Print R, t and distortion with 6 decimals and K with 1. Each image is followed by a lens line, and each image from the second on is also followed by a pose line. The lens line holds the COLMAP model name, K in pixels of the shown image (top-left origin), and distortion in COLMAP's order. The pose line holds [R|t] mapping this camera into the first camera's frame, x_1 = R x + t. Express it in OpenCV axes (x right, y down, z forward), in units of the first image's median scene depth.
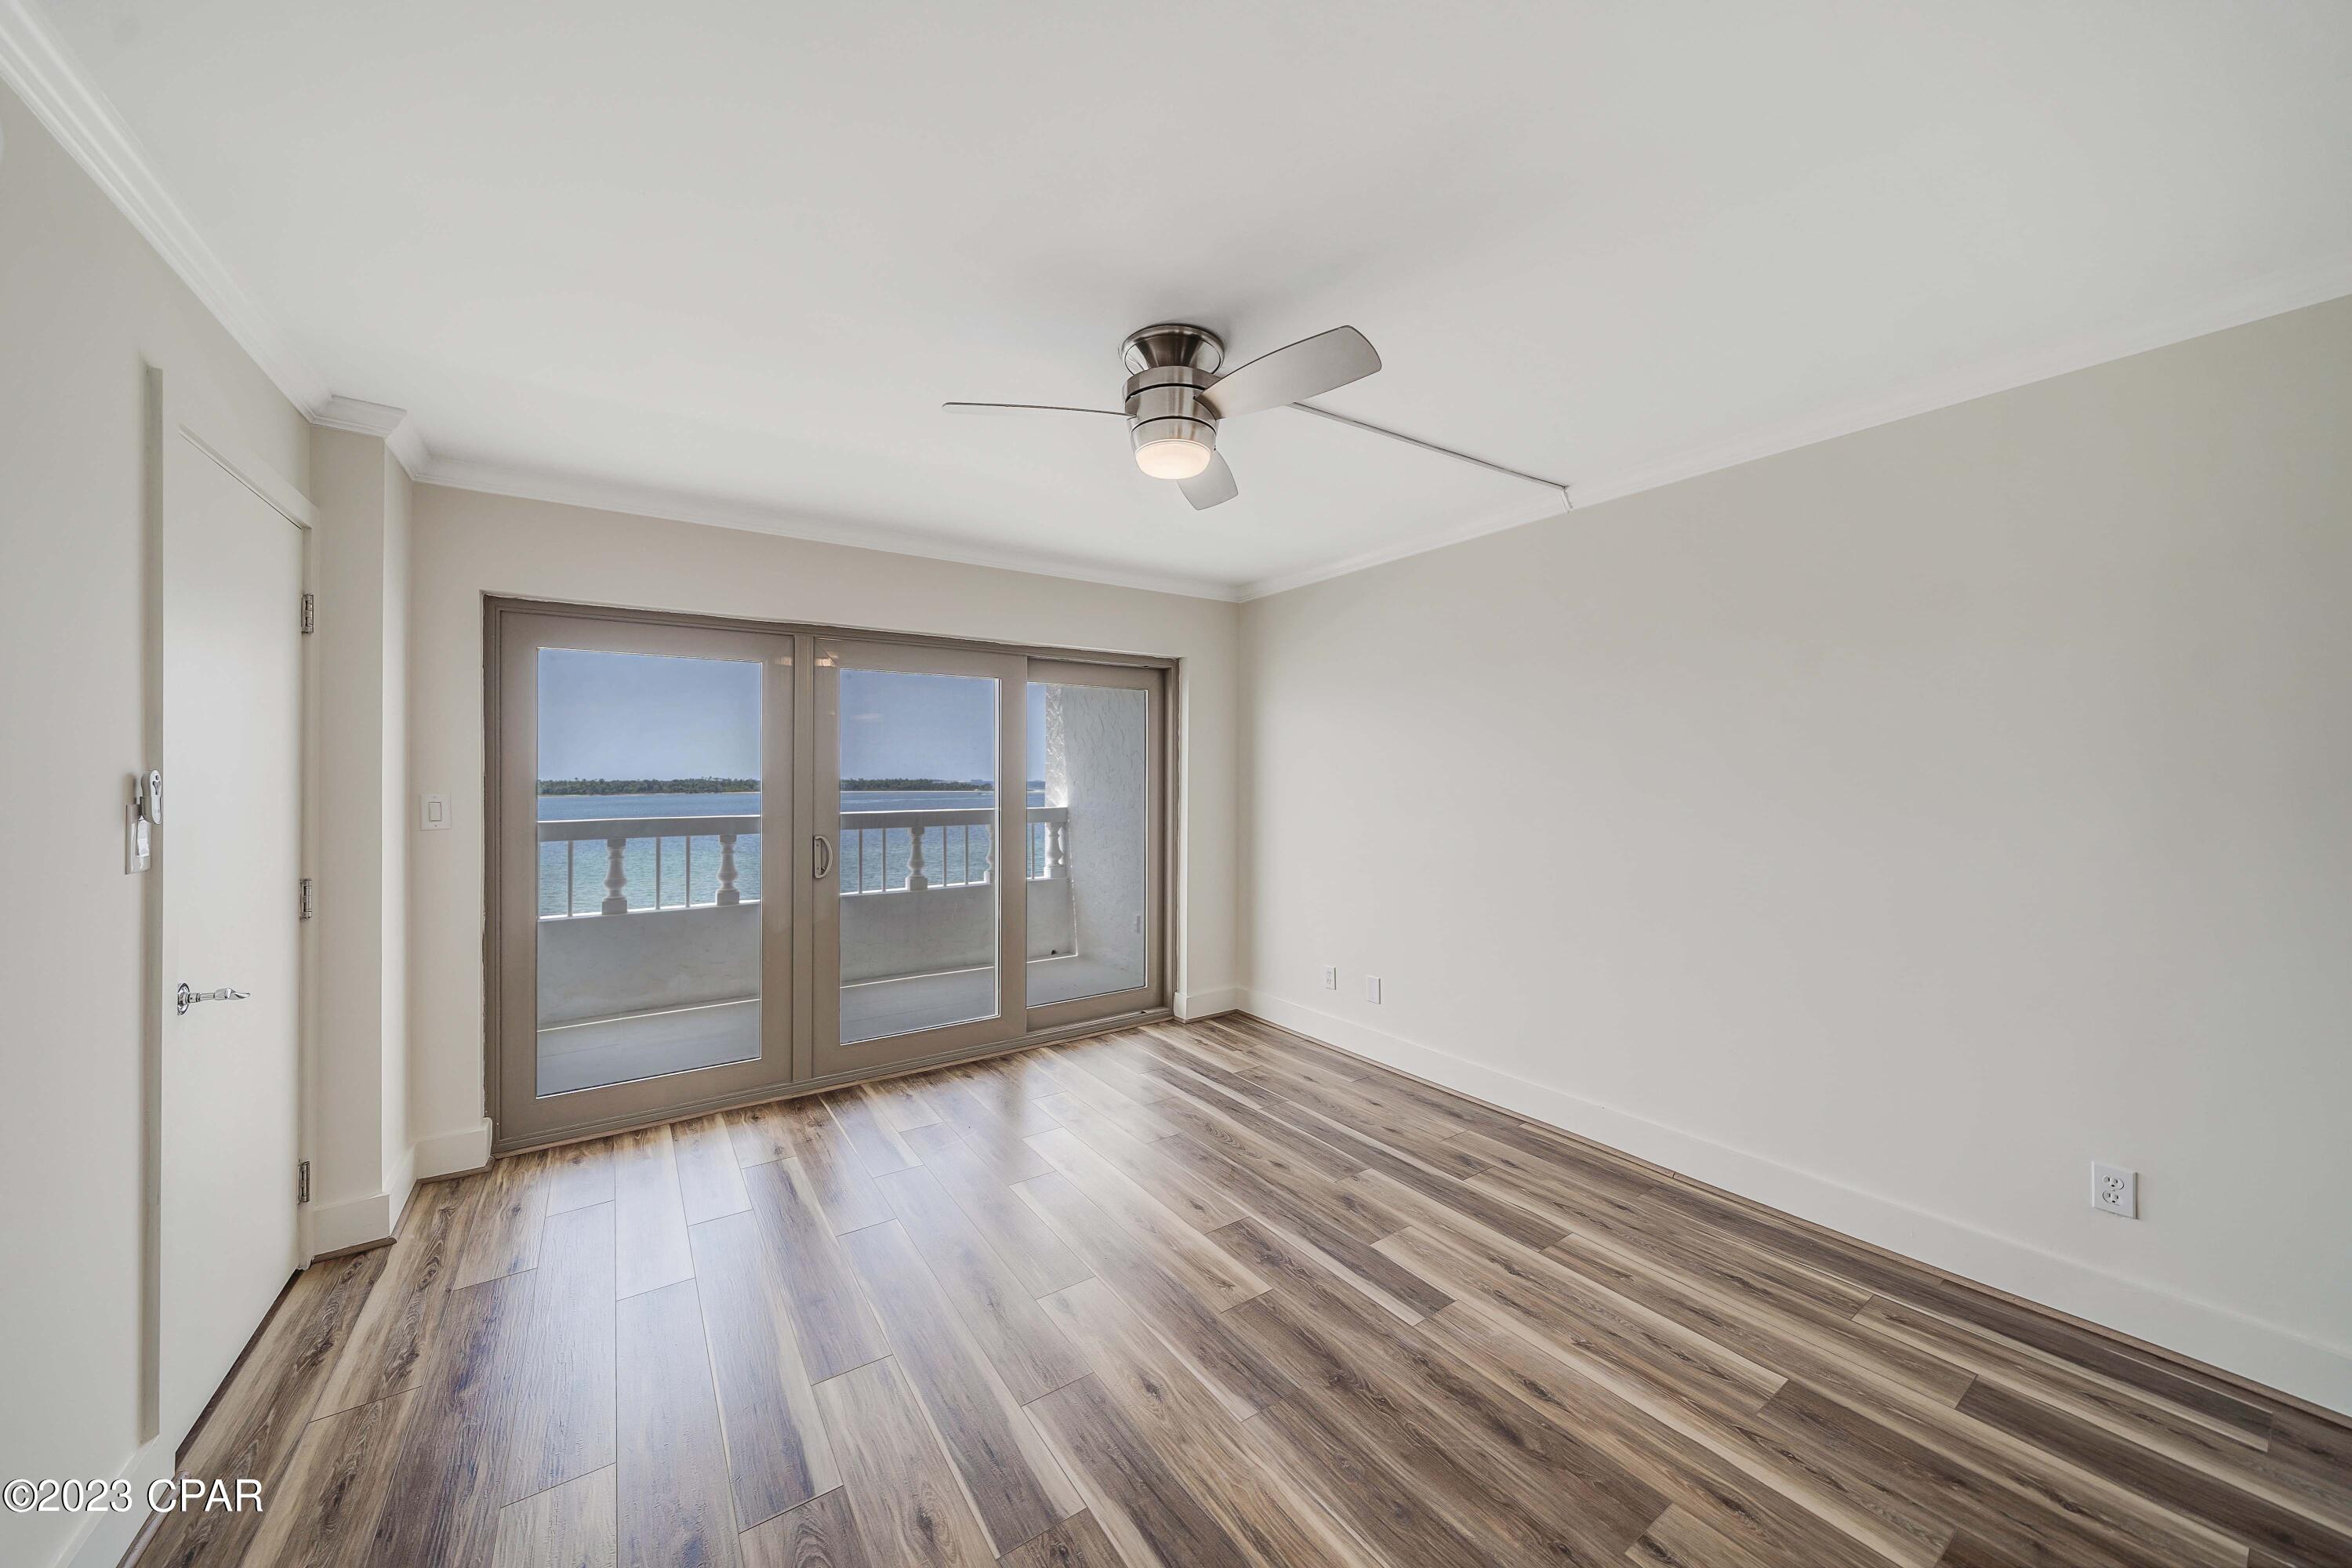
lens RADIAL K [[841.0, 0, 1217.9], [0, 841.0, 776.5], [0, 0, 1]] dist [0.000933, -0.000979]
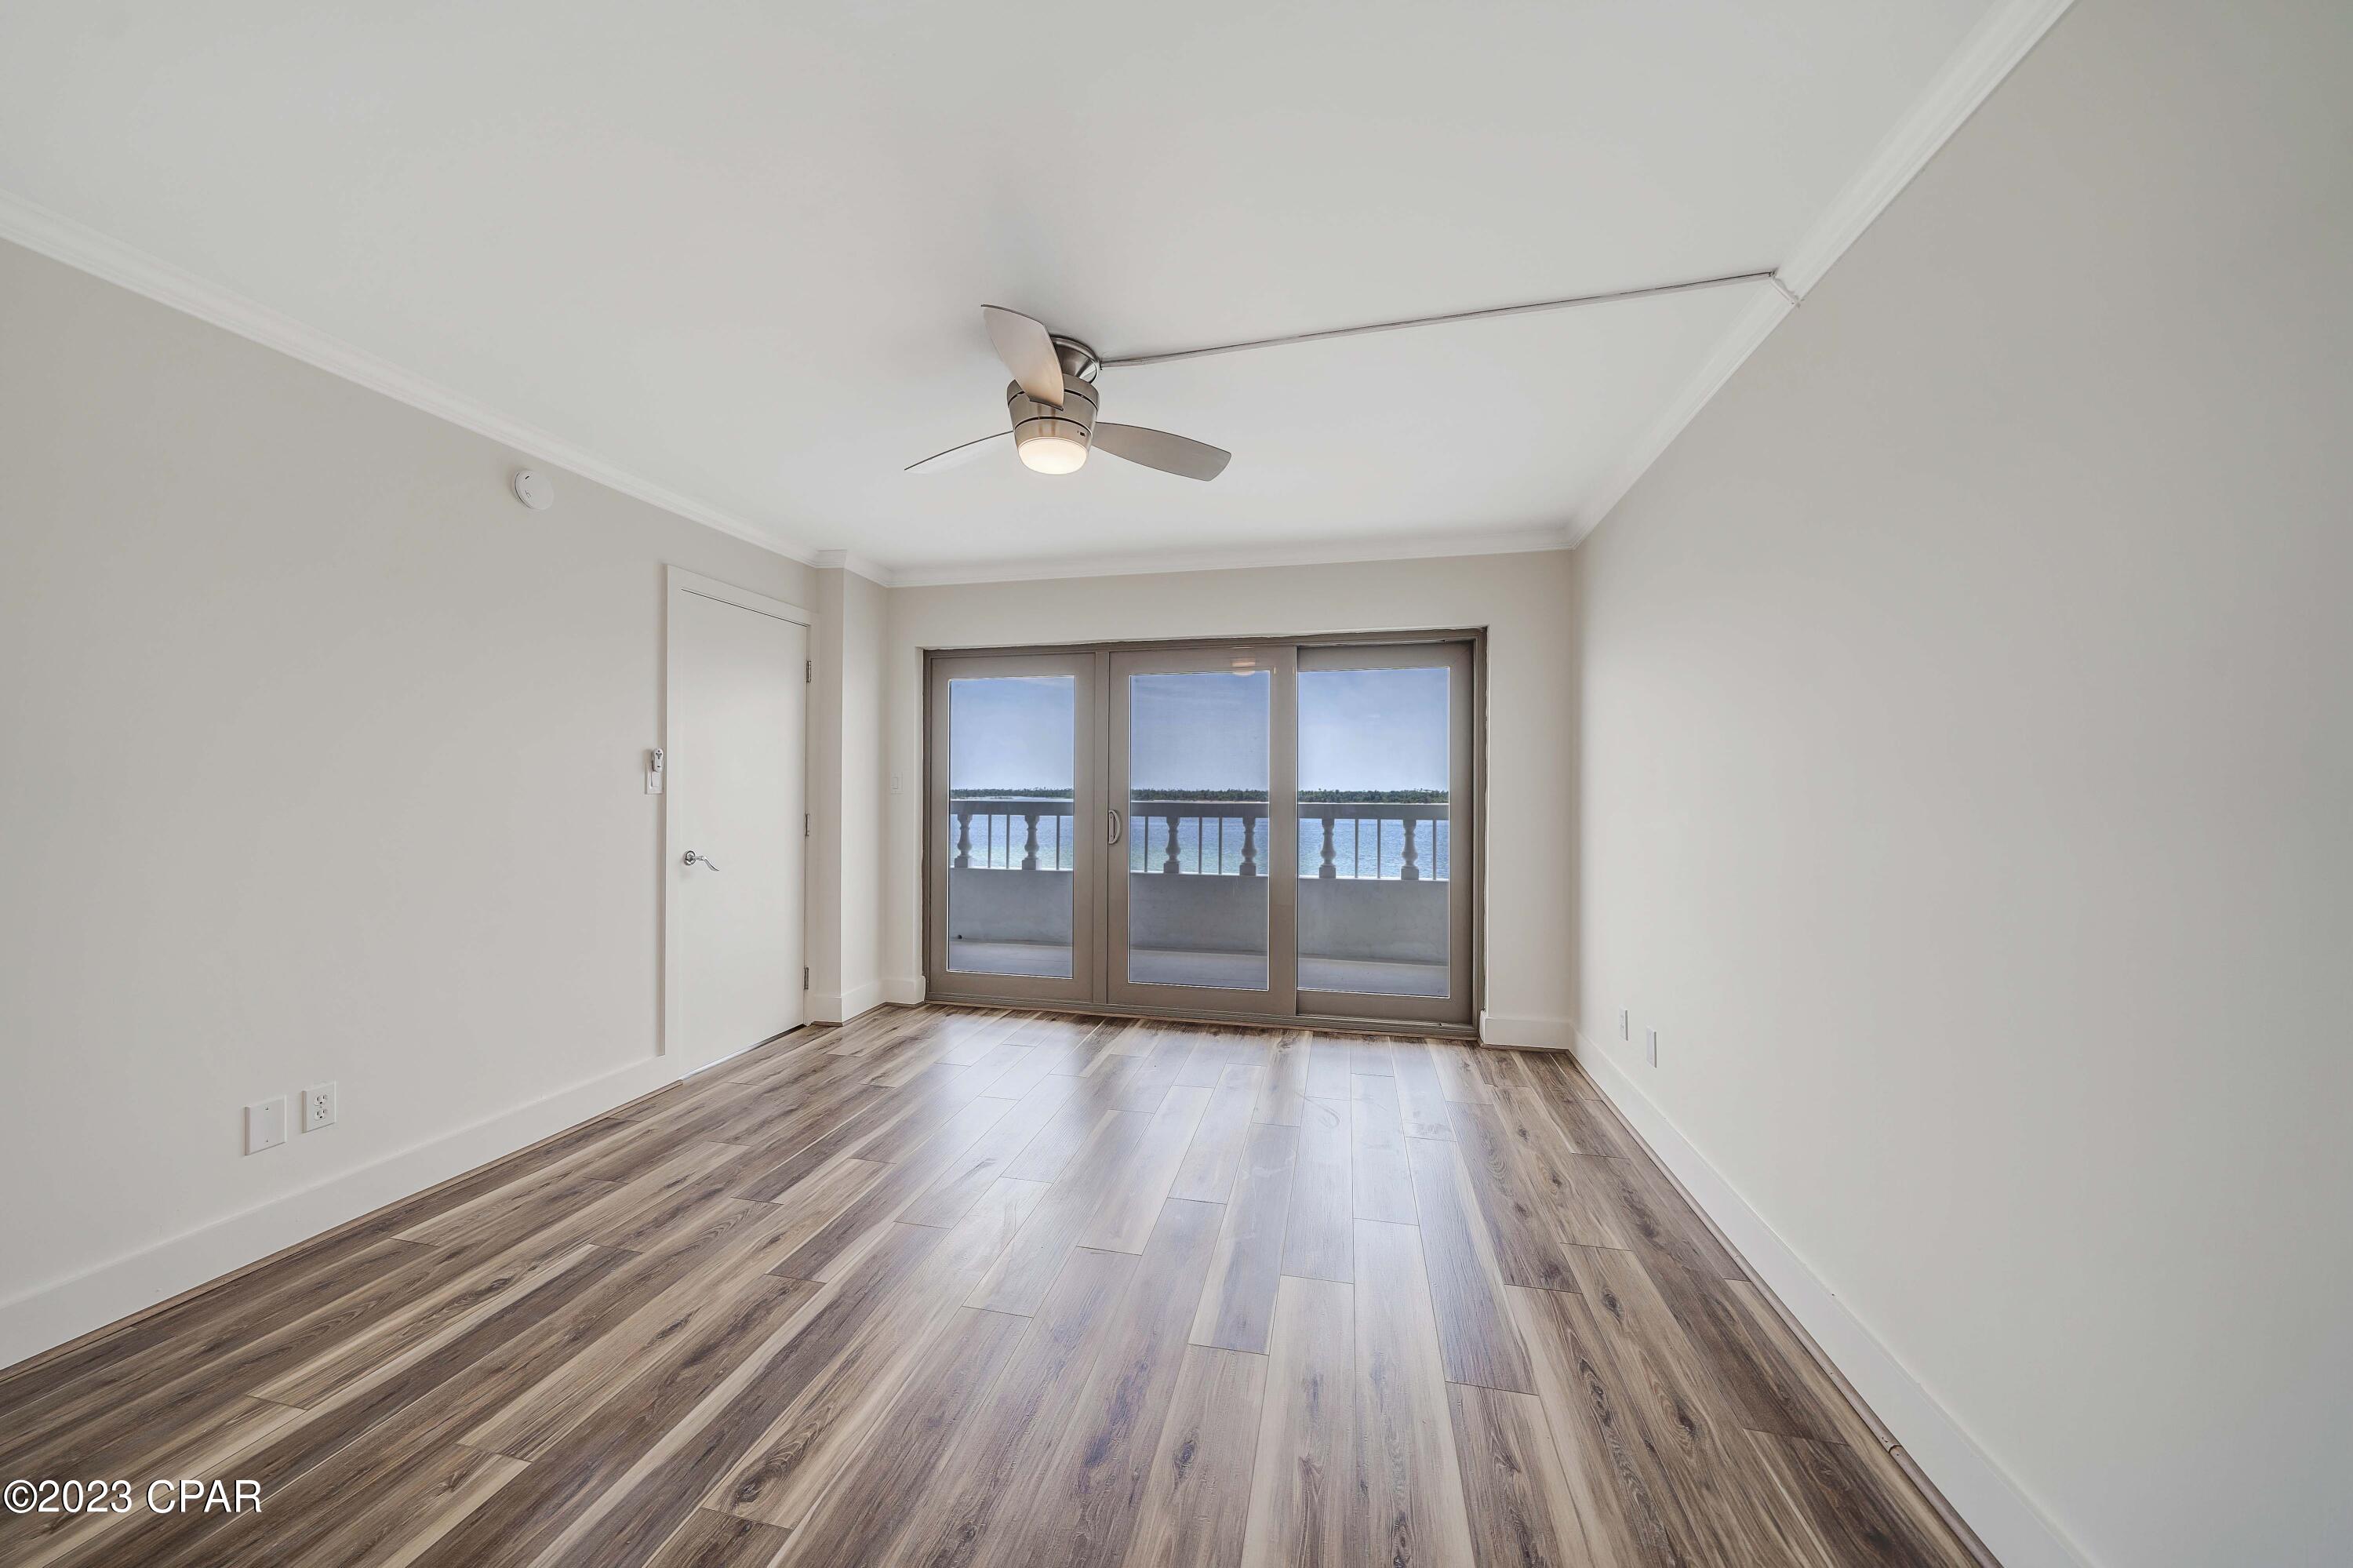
lens RADIAL K [[841.4, 0, 1128.3], [0, 841.4, 774.0], [0, 0, 1]] dist [0.000933, -0.000979]
pose [[0.655302, -0.007197, -0.755333, 0.451951], [-0.004814, 0.999895, -0.013703, 0.031510], [0.755352, 0.012616, 0.655198, 0.186210]]
